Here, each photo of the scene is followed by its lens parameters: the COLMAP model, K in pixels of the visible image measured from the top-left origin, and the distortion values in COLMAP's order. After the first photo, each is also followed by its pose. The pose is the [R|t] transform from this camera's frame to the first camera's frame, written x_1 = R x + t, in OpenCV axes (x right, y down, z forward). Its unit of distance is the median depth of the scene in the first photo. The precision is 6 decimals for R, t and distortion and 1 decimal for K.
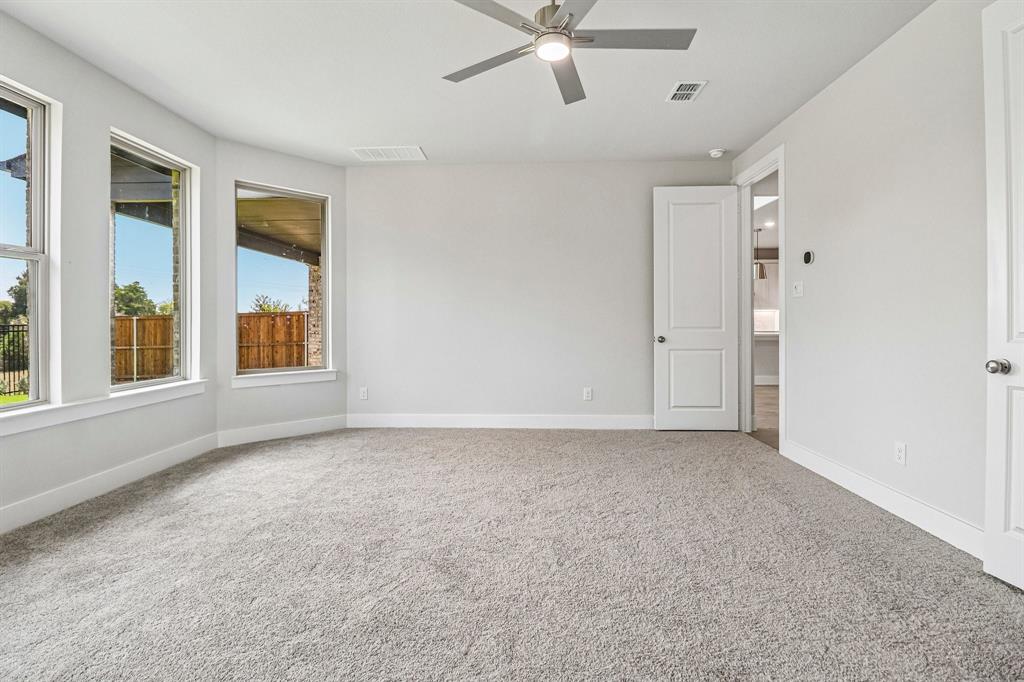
lens RADIAL K [[477.3, 0, 511.6], [0, 477.3, 318.5], [0, 0, 1]] dist [-0.000006, -0.011519]
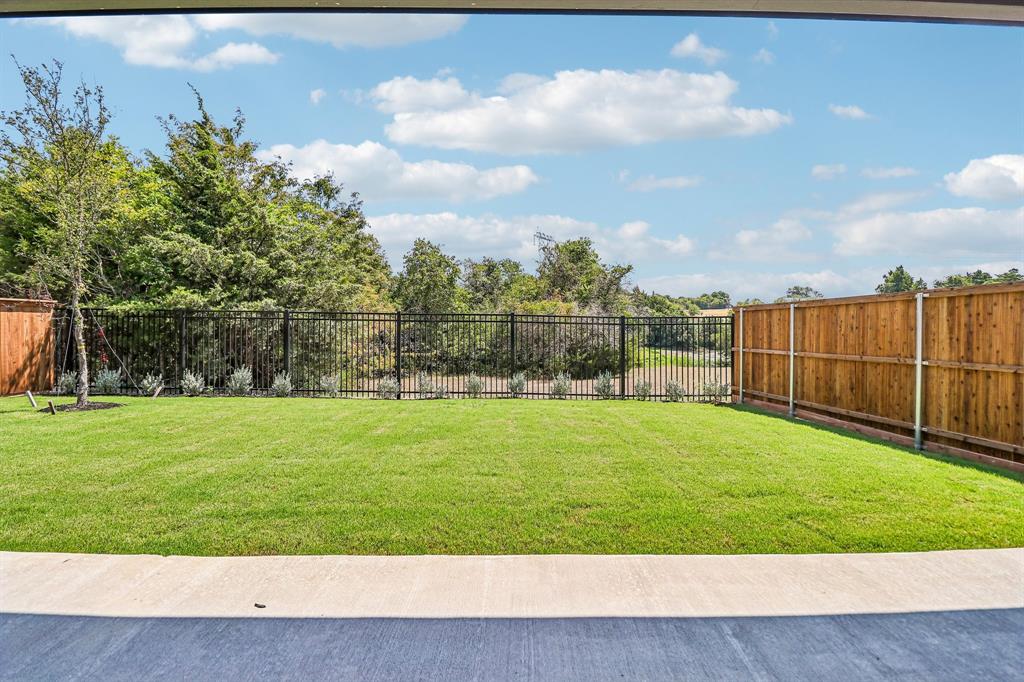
lens RADIAL K [[477.3, 0, 511.6], [0, 477.3, 318.5], [0, 0, 1]] dist [-0.000006, -0.011519]
pose [[0.044941, 0.003196, -0.998985, -0.188976], [0.000792, 0.999994, 0.003235, 0.013118], [0.998989, -0.000937, 0.044939, 0.603123]]
